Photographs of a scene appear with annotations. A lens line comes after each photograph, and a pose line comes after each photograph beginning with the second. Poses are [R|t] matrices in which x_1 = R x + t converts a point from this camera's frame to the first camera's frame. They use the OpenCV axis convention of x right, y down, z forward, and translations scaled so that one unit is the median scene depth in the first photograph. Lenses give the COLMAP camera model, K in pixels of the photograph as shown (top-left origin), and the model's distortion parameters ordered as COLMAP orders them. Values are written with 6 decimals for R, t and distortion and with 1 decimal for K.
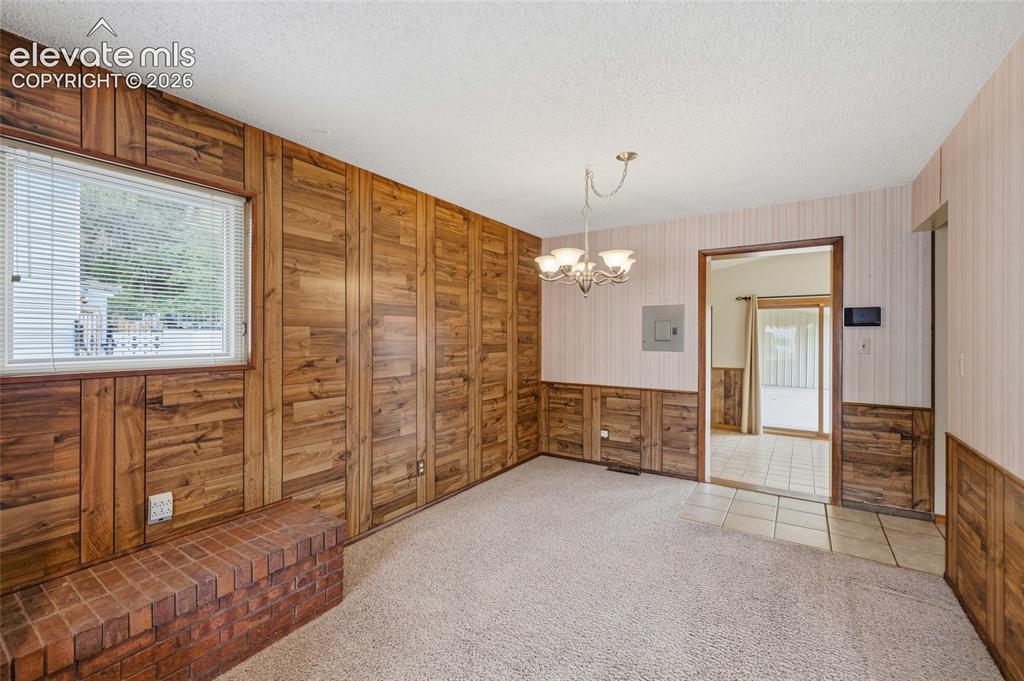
lens RADIAL K [[429.5, 0, 506.6], [0, 429.5, 336.0], [0, 0, 1]] dist [-0.003318, 0.000148]
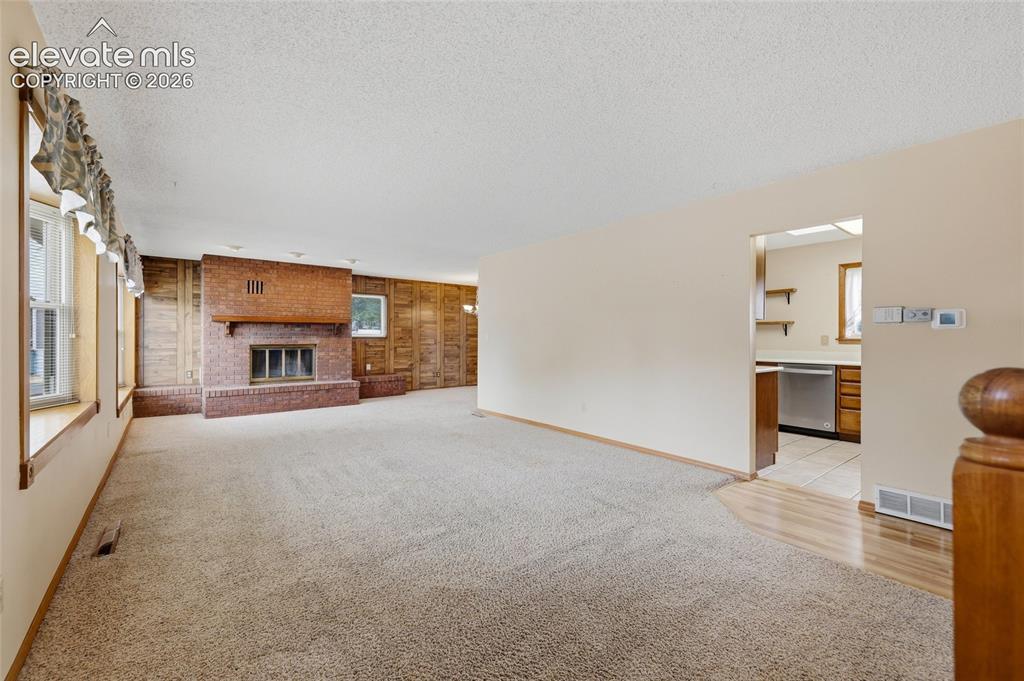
lens RADIAL K [[429.5, 0, 512.9], [0, 429.5, 339.8], [0, 0, 1]] dist [-0.003318, 0.000148]
pose [[0.956161, 0.004891, -0.292799, 1.606002], [-0.002902, 0.999970, 0.007230, 0.054748], [0.292826, -0.006063, 0.956147, -2.343389]]
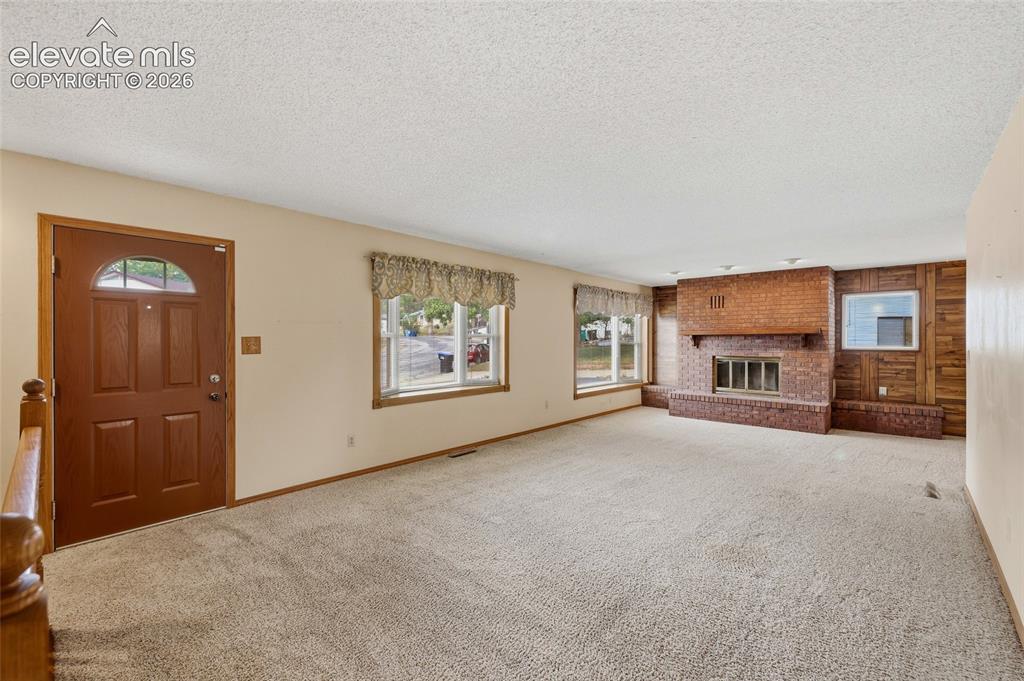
lens RADIAL K [[429.5, 0, 503.8], [0, 429.5, 341.8], [0, 0, 1]] dist [-0.003318, 0.000148]
pose [[-0.153571, 0.002106, -0.988135, 2.379458], [-0.001341, 0.999996, 0.002340, 0.006781], [0.988137, 0.001684, -0.153568, -1.140484]]
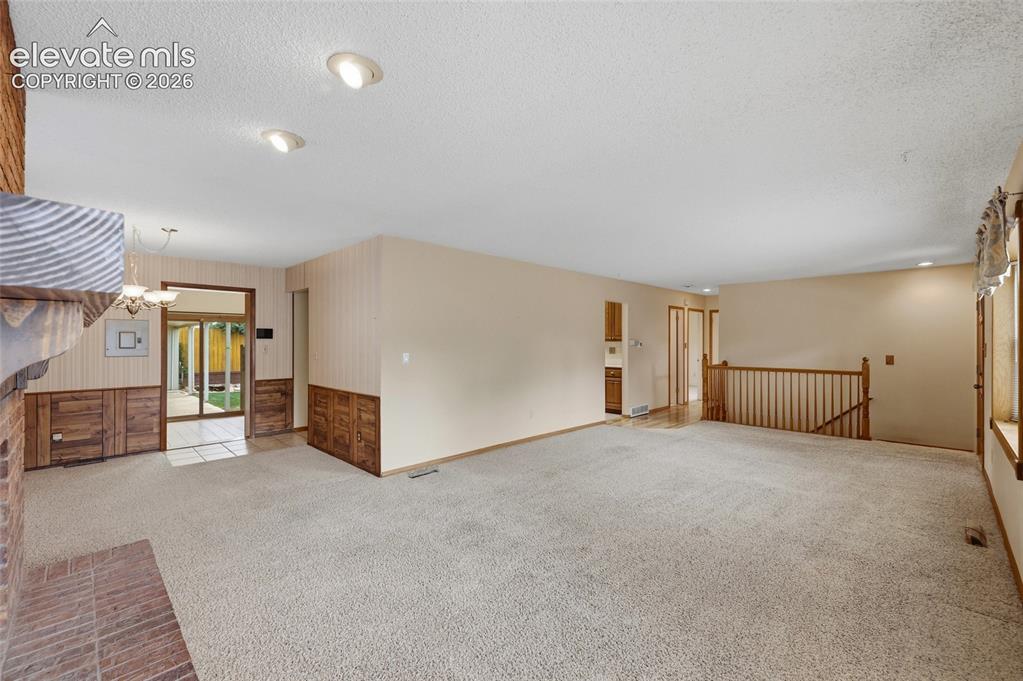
lens RADIAL K [[429.0, 0, 507.6], [0, 429.0, 338.5], [0, 0, 1]] dist [-0.003318, 0.000148]
pose [[0.182829, 0.005152, 0.983131, -1.661923], [0.000598, 0.999986, -0.005351, -0.024962], [-0.983145, 0.001566, 0.182823, -0.787767]]
